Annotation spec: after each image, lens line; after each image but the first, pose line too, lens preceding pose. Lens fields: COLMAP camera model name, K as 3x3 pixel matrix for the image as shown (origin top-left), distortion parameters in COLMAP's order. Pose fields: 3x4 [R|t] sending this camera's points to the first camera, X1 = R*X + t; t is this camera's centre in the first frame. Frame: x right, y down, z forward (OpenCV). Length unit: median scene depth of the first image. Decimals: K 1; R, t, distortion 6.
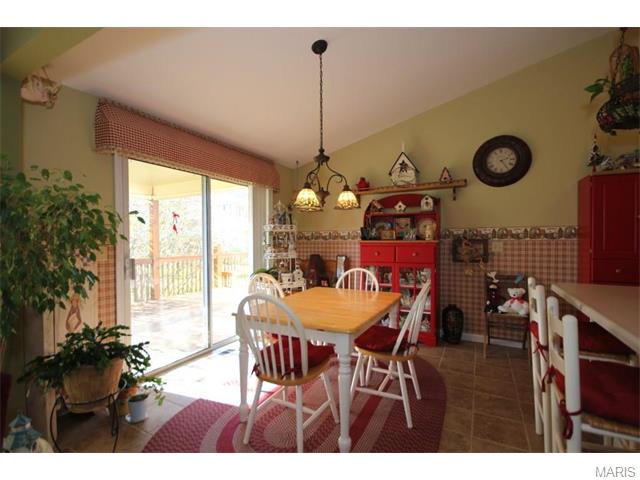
lens RADIAL K [[297.3, 0, 330.0], [0, 297.3, 243.4], [0, 0, 1]] dist [-0.001334, -0.002042]
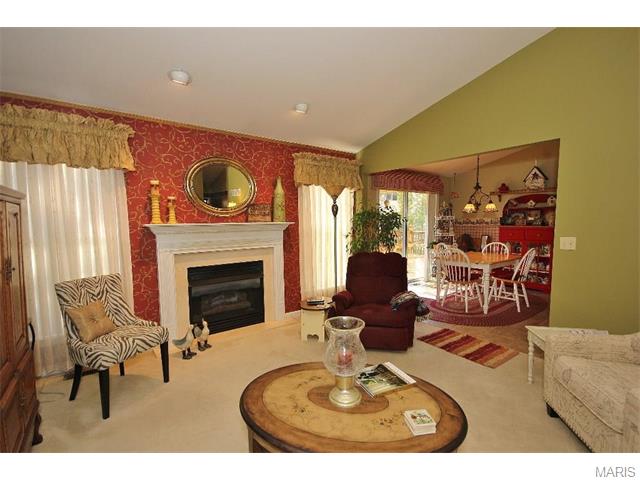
lens RADIAL K [[297.3, 0, 322.9], [0, 297.3, 242.2], [0, 0, 1]] dist [-0.001334, -0.002042]
pose [[0.898730, 0.030028, -0.437474, -0.050311], [-0.000091, 0.997665, 0.068292, -0.030981], [0.438503, -0.061337, 0.896634, -0.864839]]
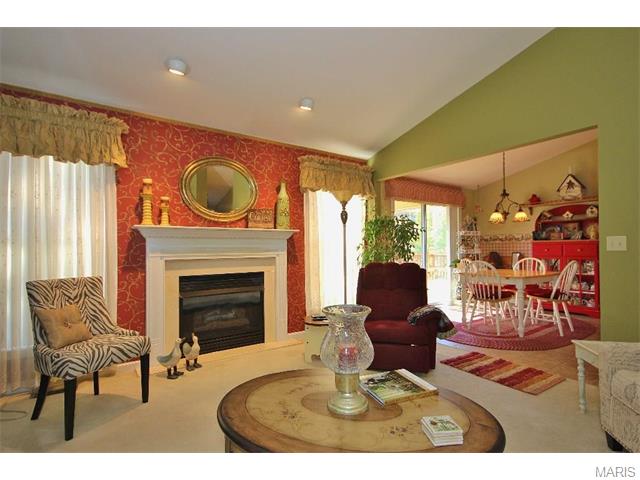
lens RADIAL K [[320.8, 0, 323.2], [0, 320.8, 242.5], [0, 0, 1]] dist [0.010177, -0.006433]
pose [[0.880532, -0.010435, -0.473871, -0.048682], [-0.001495, 0.999692, -0.024791, 0.039010], [0.473984, 0.022538, 0.880245, -0.828696]]
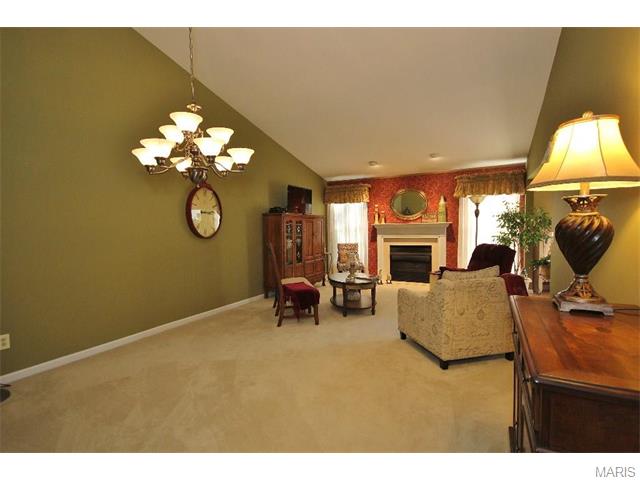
lens RADIAL K [[297.3, 0, 323.9], [0, 297.3, 242.4], [0, 0, 1]] dist [-0.001334, -0.002042]
pose [[-0.035453, 0.058645, -0.997649, 1.101200], [0.009630, 0.998250, 0.058338, -0.020787], [0.999325, -0.007539, -0.035956, -0.578693]]
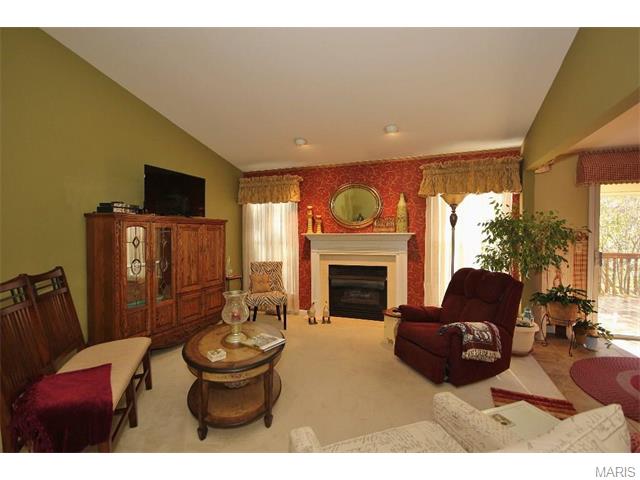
lens RADIAL K [[297.3, 0, 323.6], [0, 297.3, 241.1], [0, 0, 1]] dist [-0.001334, -0.002042]
pose [[0.095103, 0.030133, -0.995011, 0.477670], [-0.003218, 0.999546, 0.029963, -0.031823], [0.995462, 0.000352, 0.095157, -0.369511]]
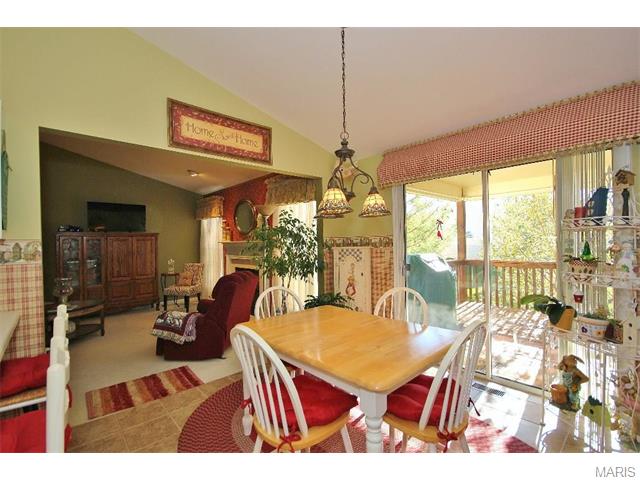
lens RADIAL K [[297.3, 0, 321.1], [0, 297.3, 242.6], [0, 0, 1]] dist [-0.001334, -0.002042]
pose [[-0.361603, 0.011078, -0.932266, 0.492704], [0.010201, 0.999917, 0.007925, -0.029125], [0.932276, -0.006645, -0.361686, 0.809441]]
